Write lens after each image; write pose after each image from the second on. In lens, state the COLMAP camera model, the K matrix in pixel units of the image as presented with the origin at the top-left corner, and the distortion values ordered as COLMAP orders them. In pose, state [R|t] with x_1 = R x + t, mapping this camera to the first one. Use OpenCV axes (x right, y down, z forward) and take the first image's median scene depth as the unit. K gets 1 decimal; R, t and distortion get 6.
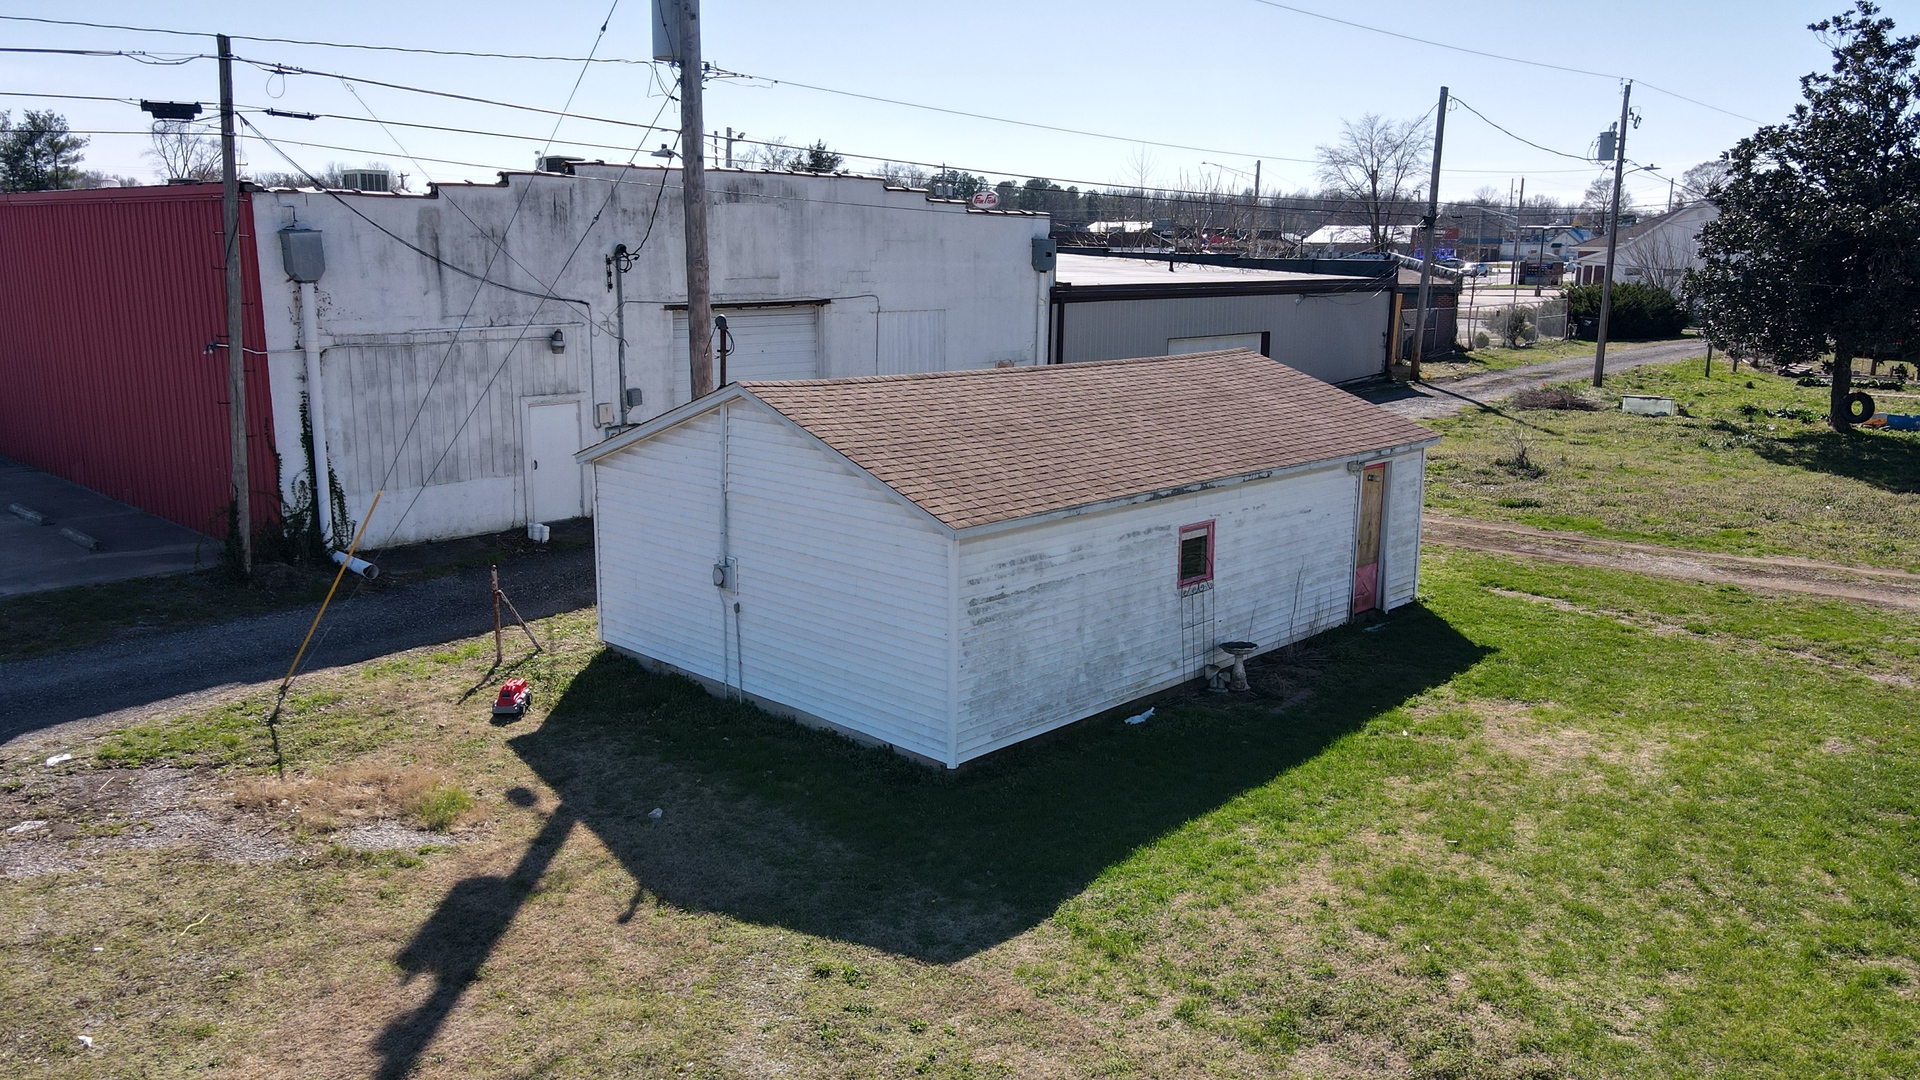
lens RADIAL K [[1407.6, 0, 948.1], [0, 1407.6, 538.3], [0, 0, 1]] dist [0.006937, 0.009459]
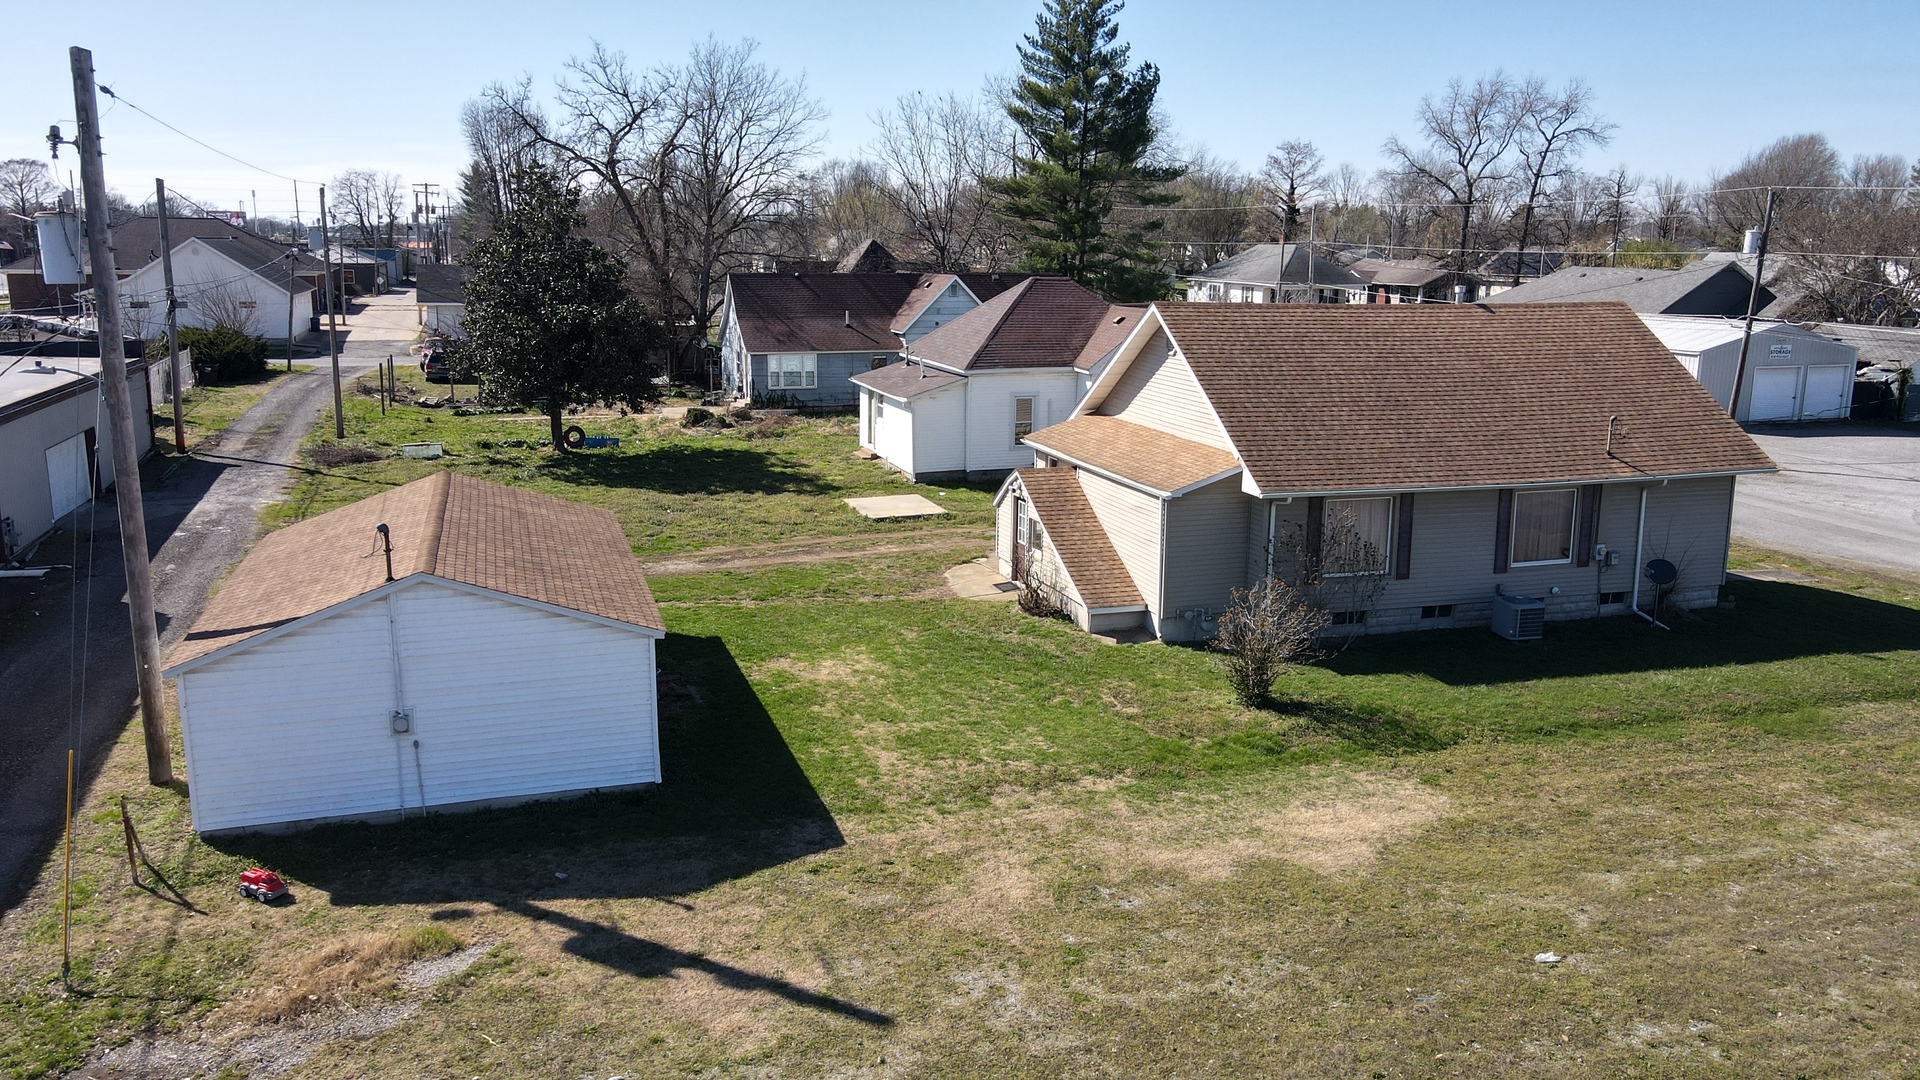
lens RADIAL K [[1407.6, 0, 955.1], [0, 1407.6, 534.0], [0, 0, 1]] dist [0.006937, 0.009459]
pose [[0.469930, -0.182315, 0.863671, -0.968688], [0.179754, 0.977701, 0.108580, -0.183498], [-0.864208, 0.104223, 0.492222, -0.064149]]
